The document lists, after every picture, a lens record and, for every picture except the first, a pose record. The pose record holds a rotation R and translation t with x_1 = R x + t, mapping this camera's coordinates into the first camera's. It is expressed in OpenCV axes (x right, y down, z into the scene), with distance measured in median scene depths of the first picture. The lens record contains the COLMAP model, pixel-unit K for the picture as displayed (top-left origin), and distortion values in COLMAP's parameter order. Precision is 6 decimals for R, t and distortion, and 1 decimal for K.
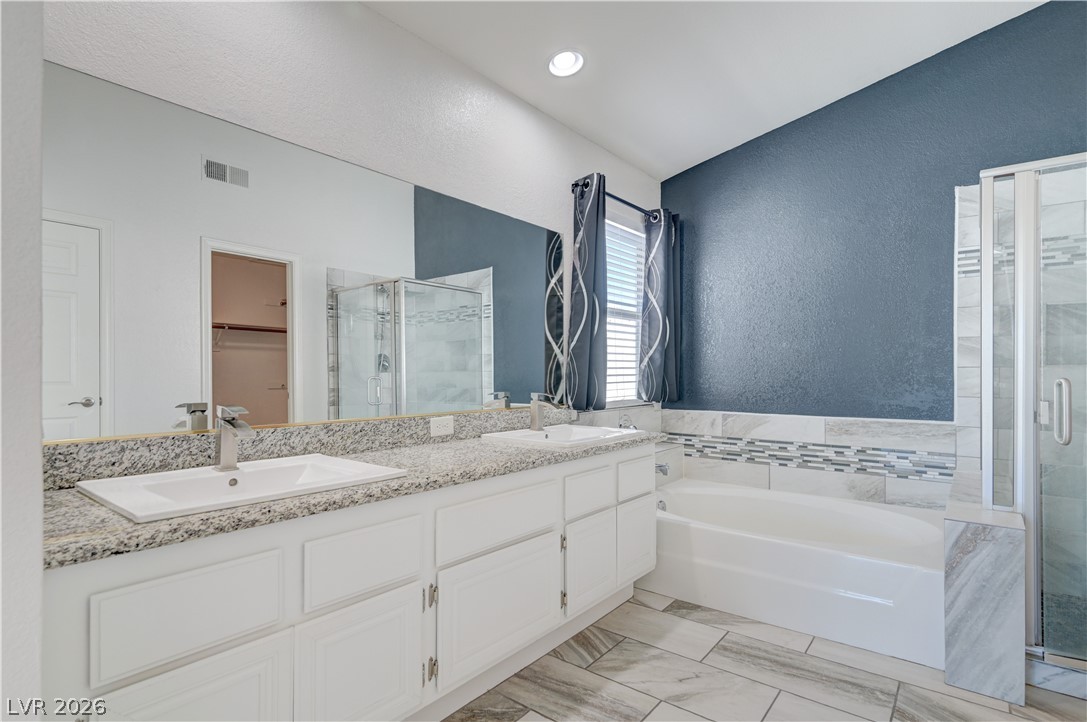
lens RADIAL K [[549.0, 0, 552.7], [0, 549.0, 369.2], [0, 0, 1]] dist [0.003629, 0.000857]
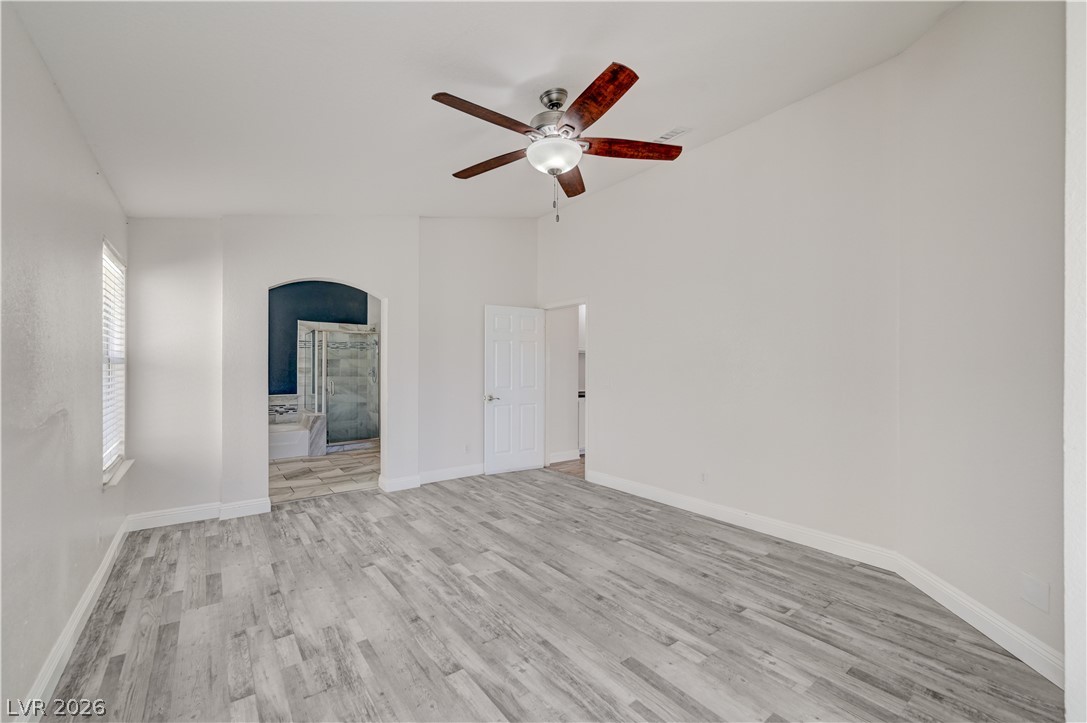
lens RADIAL K [[441.2, 0, 550.2], [0, 441.2, 368.3], [0, 0, 1]] dist [-0.001261, -0.000093]
pose [[0.249638, 0.000082, 0.968339, -1.348146], [-0.004379, 0.999990, 0.001045, -0.061994], [-0.968329, -0.004501, 0.249636, -1.029284]]
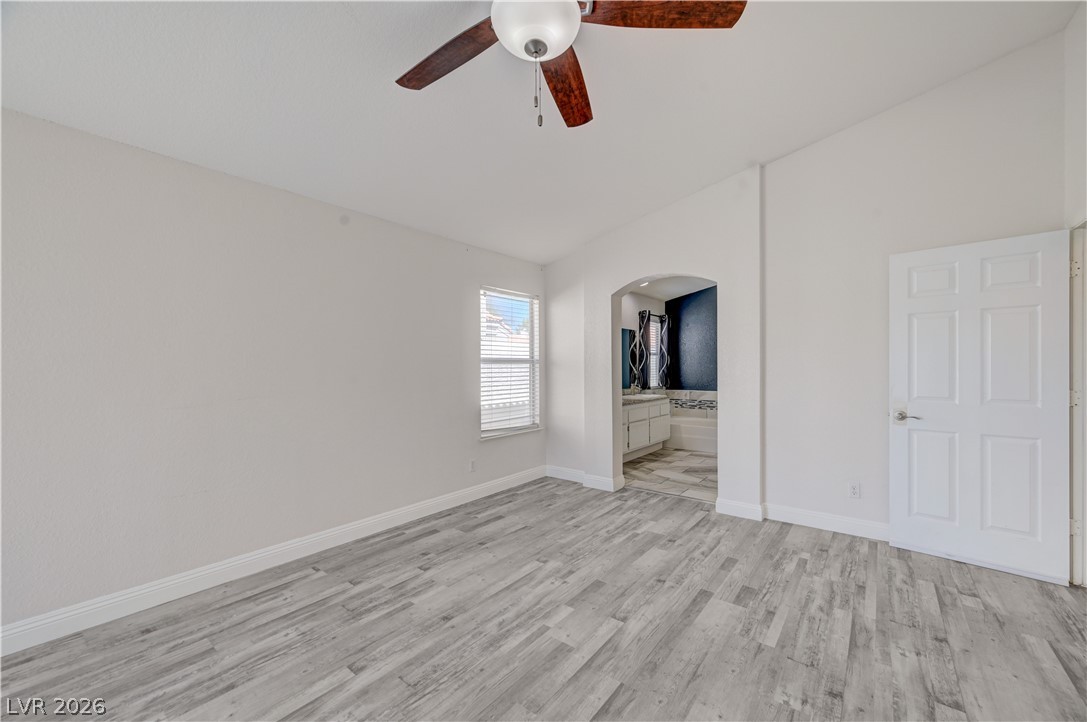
lens RADIAL K [[429.0, 0, 551.7], [0, 429.0, 370.2], [0, 0, 1]] dist [0.000169, 0.000290]
pose [[0.999980, -0.005738, 0.002565, -0.458750], [0.005710, 0.999924, 0.010917, -0.059125], [-0.002627, -0.010902, 0.999937, -1.358441]]
